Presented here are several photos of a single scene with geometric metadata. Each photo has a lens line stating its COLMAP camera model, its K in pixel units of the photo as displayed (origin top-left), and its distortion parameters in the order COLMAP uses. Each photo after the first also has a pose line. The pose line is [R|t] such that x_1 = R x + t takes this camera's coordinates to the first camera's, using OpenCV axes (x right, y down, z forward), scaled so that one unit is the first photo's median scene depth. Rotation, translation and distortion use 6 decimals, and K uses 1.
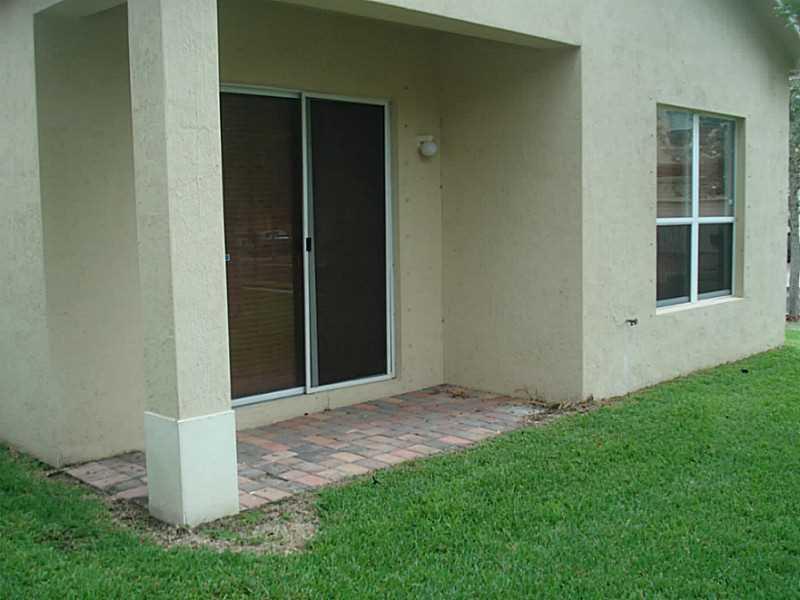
lens RADIAL K [[890.8, 0, 401.1], [0, 890.8, 298.5], [0, 0, 1]] dist [-0.096129, 0.000000]
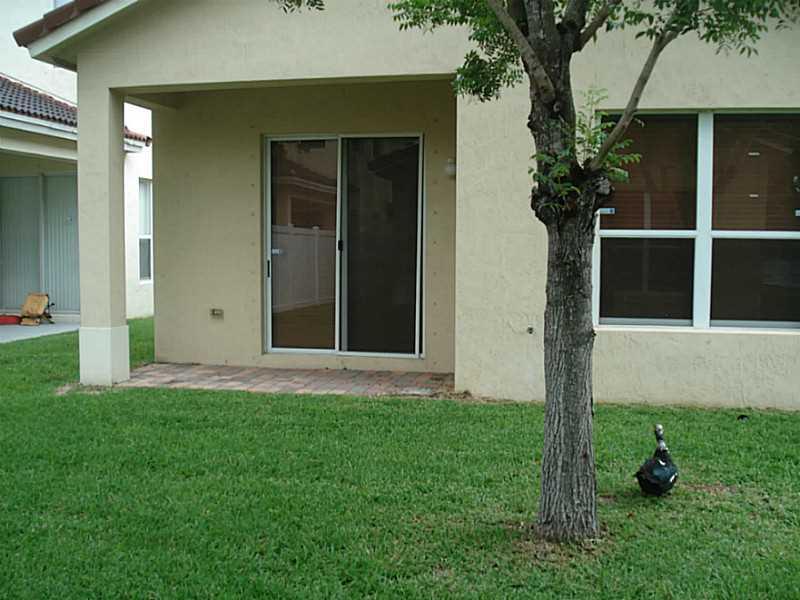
lens RADIAL K [[890.8, 0, 400.1], [0, 890.8, 300.6], [0, 0, 1]] dist [-0.096129, 0.000000]
pose [[0.552670, 0.076897, -0.829845, 0.278886], [-0.088684, 0.995507, 0.033186, -0.007779], [0.828668, 0.055253, 0.557007, 0.081891]]
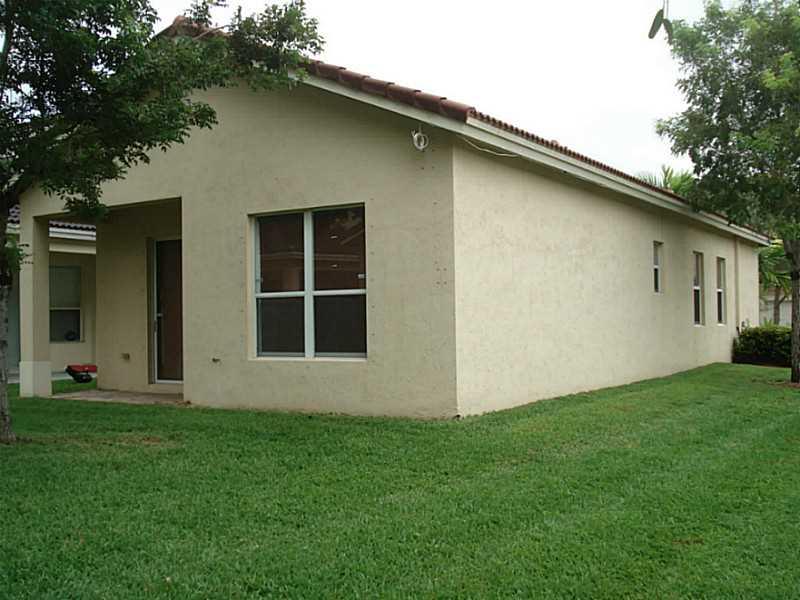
lens RADIAL K [[890.8, 0, 399.4], [0, 890.8, 300.3], [0, 0, 1]] dist [-0.096129, 0.000000]
pose [[0.223201, -0.007844, -0.974741, 0.503591], [-0.075637, 0.996813, -0.025342, -0.017370], [0.971833, 0.079383, 0.221897, 0.260854]]
